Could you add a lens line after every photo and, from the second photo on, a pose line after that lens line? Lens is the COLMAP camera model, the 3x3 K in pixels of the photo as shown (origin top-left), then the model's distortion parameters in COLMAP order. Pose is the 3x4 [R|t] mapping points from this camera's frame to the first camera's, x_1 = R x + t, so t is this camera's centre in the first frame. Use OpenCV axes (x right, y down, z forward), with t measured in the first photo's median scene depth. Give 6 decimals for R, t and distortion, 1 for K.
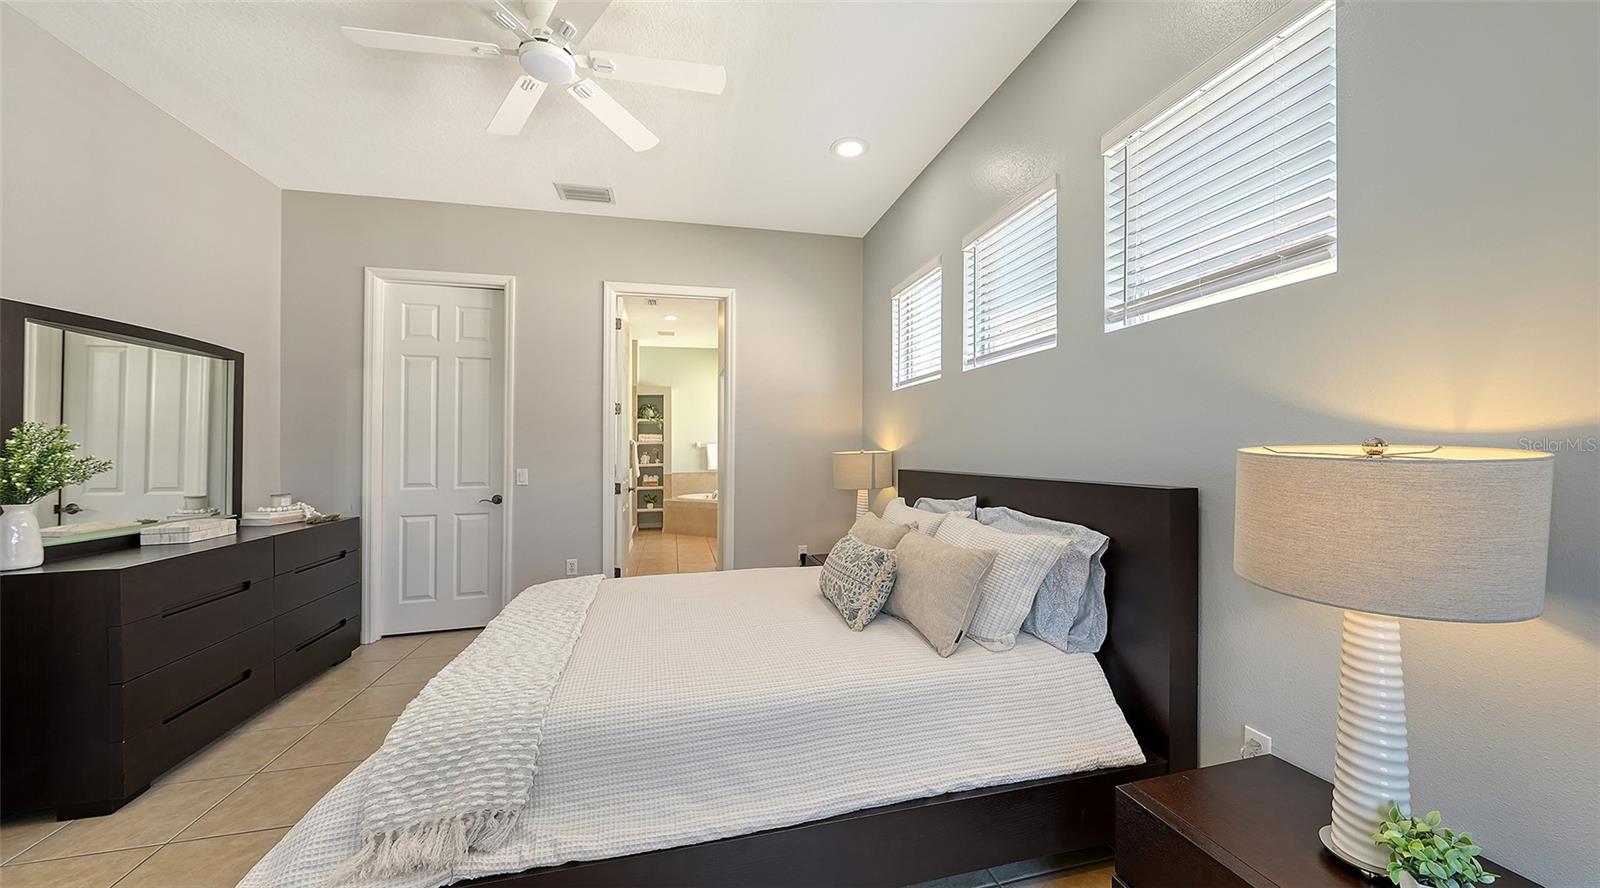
lens RADIAL K [[509.6, 0, 800.0], [0, 509.6, 444.0], [0, 0, 1]] dist [-0.000017, -0.000007]
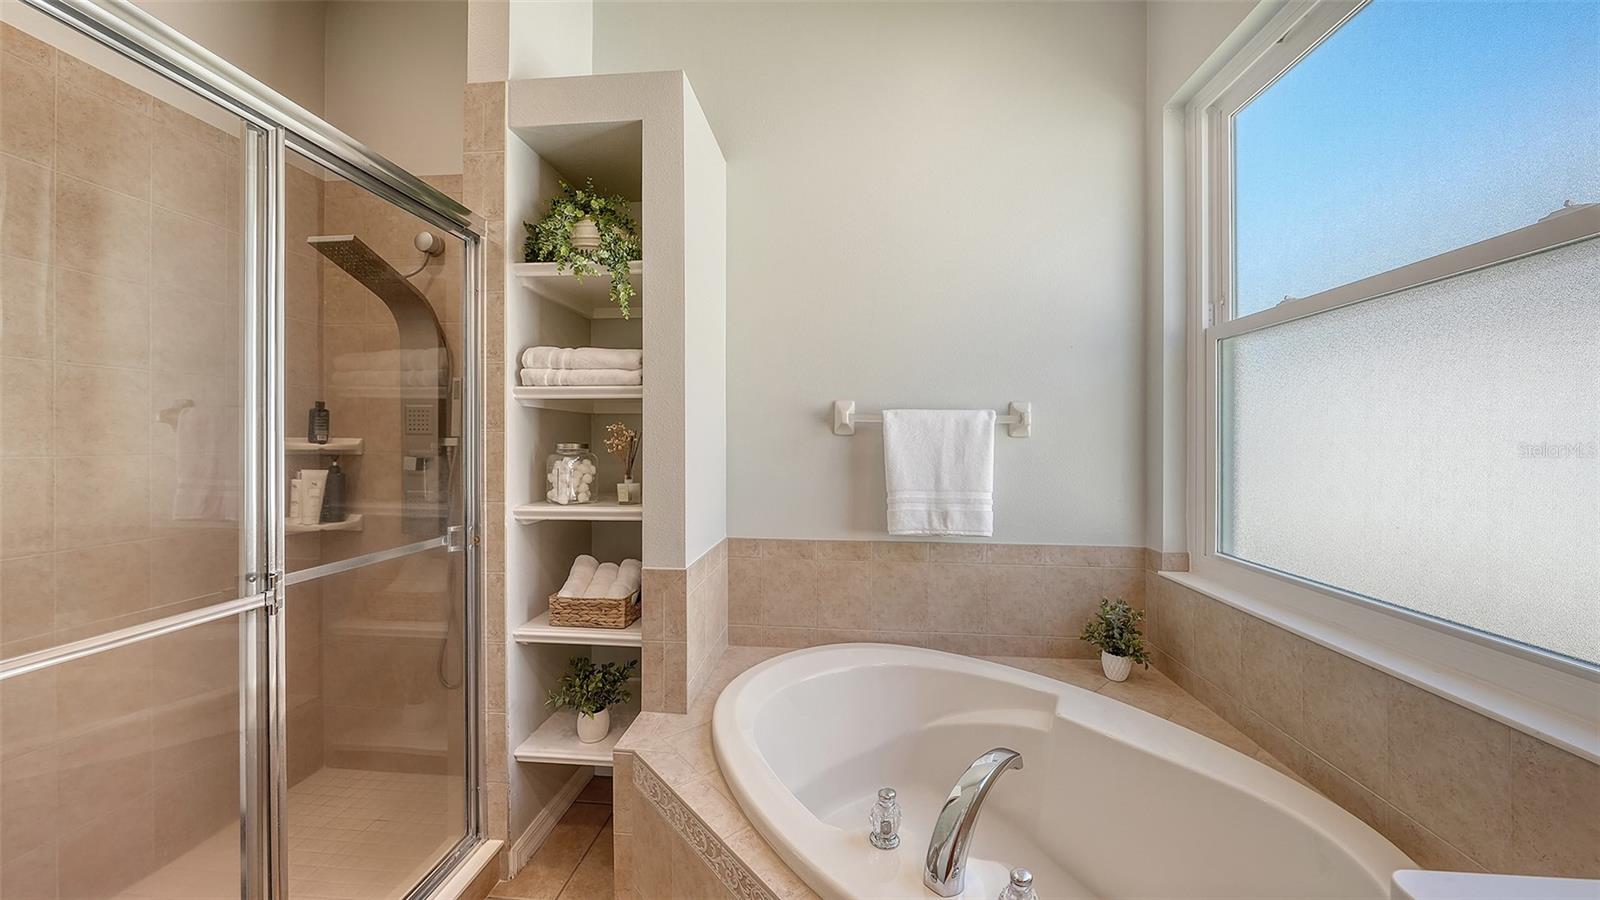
lens RADIAL K [[561.1, 0, 806.1], [0, 561.1, 420.5], [0, 0, 1]] dist [-0.008816, -0.000030]
pose [[0.950673, 0.002301, -0.310187, -0.151334], [-0.011434, 0.999553, -0.027627, 0.012066], [0.309985, 0.029811, 0.950274, 0.825344]]
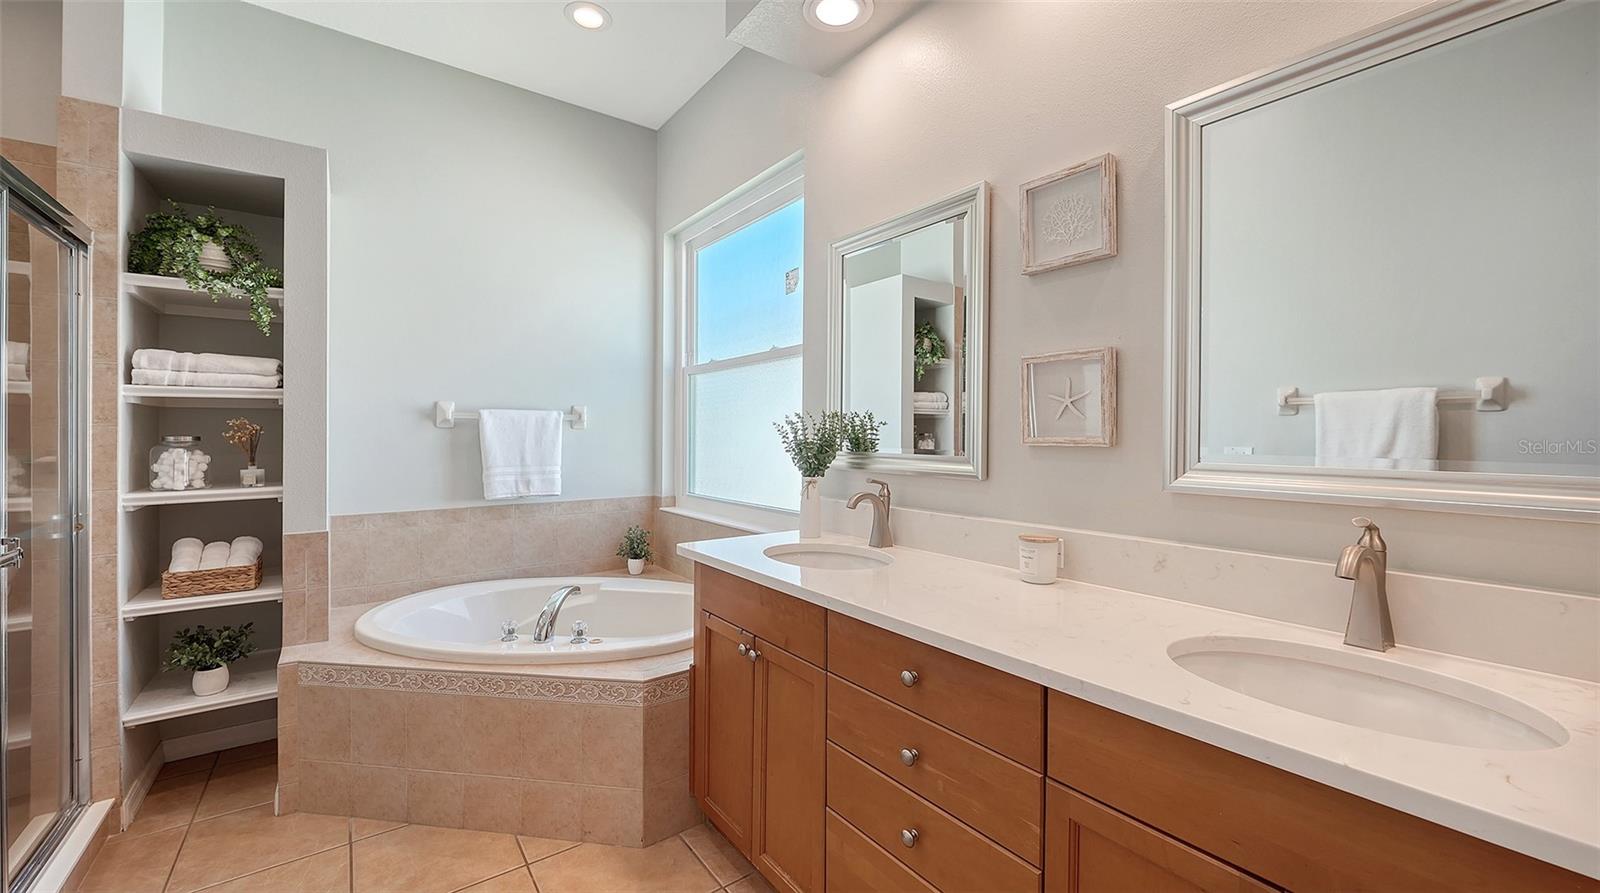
lens RADIAL K [[631.6, 0, 799.7], [0, 631.6, 437.3], [0, 0, 1]] dist [-0.002028, -0.000321]
pose [[0.925641, 0.003776, 0.378384, -0.161028], [-0.008644, 0.999900, 0.011169, 0.011121], [-0.378304, -0.013610, 0.925581, 0.651177]]
